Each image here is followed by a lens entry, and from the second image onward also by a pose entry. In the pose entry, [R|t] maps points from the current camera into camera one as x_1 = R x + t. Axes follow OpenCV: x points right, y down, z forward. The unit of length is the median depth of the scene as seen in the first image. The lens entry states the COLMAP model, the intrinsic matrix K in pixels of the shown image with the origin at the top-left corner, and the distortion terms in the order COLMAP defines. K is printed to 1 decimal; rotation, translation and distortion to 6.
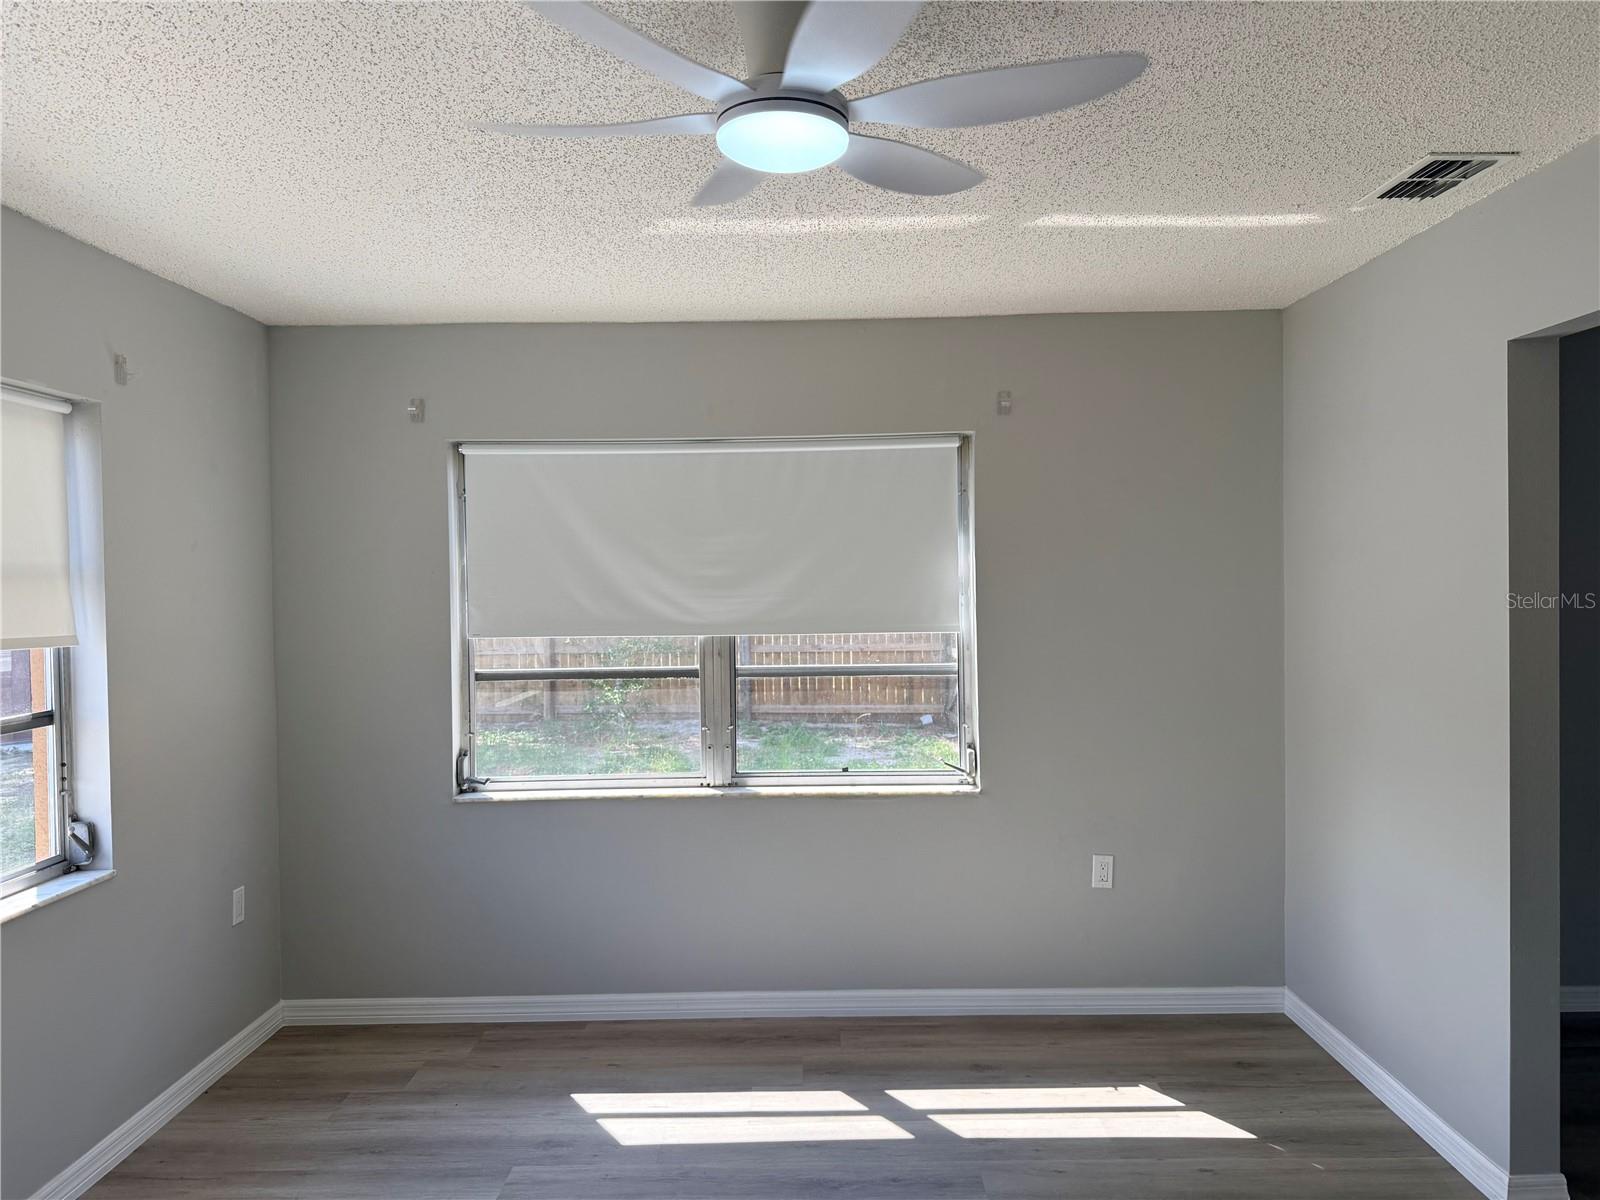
lens RADIAL K [[1134.6, 0, 795.6], [0, 1134.6, 599.0], [0, 0, 1]] dist [0.021876, -0.021067]
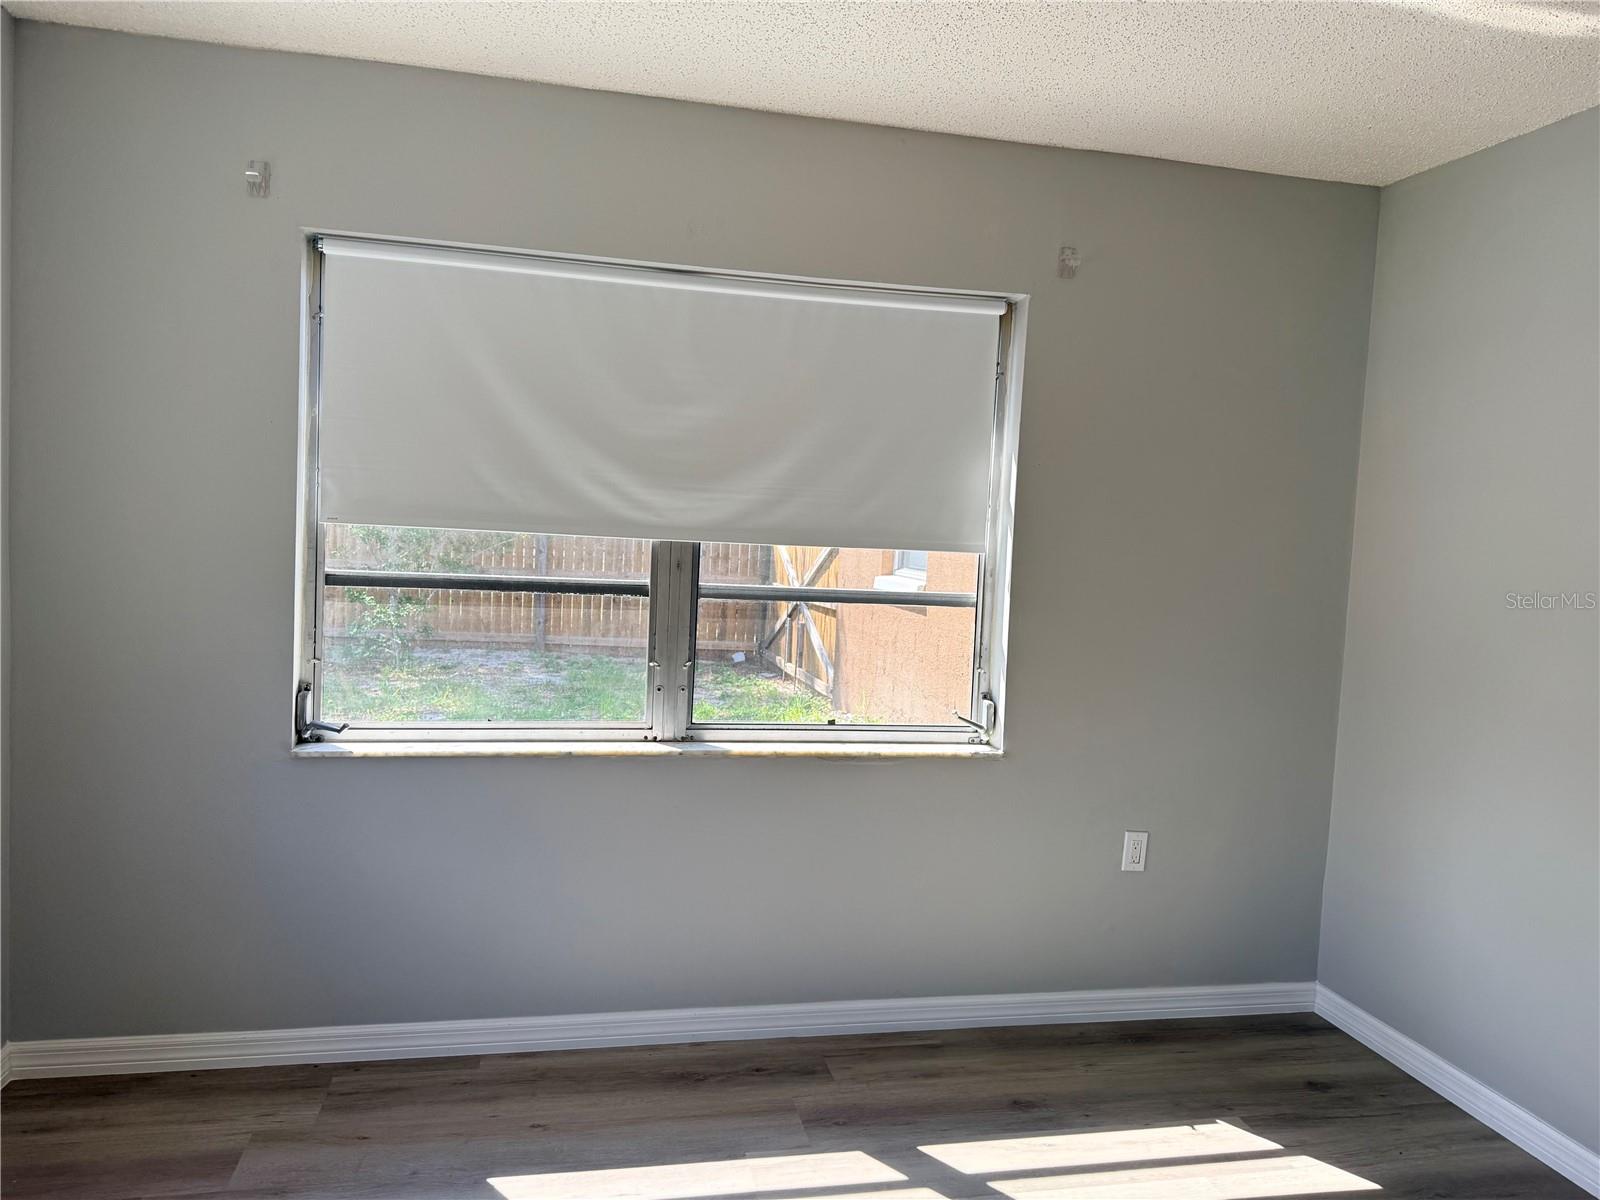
lens RADIAL K [[1134.6, 0, 797.3], [0, 1134.6, 599.9], [0, 0, 1]] dist [0.021876, -0.021067]
pose [[0.974038, 0.045274, 0.221811, -0.160522], [-0.057685, 0.997092, 0.049792, 0.030309], [-0.218912, -0.061295, 0.973818, 0.260653]]
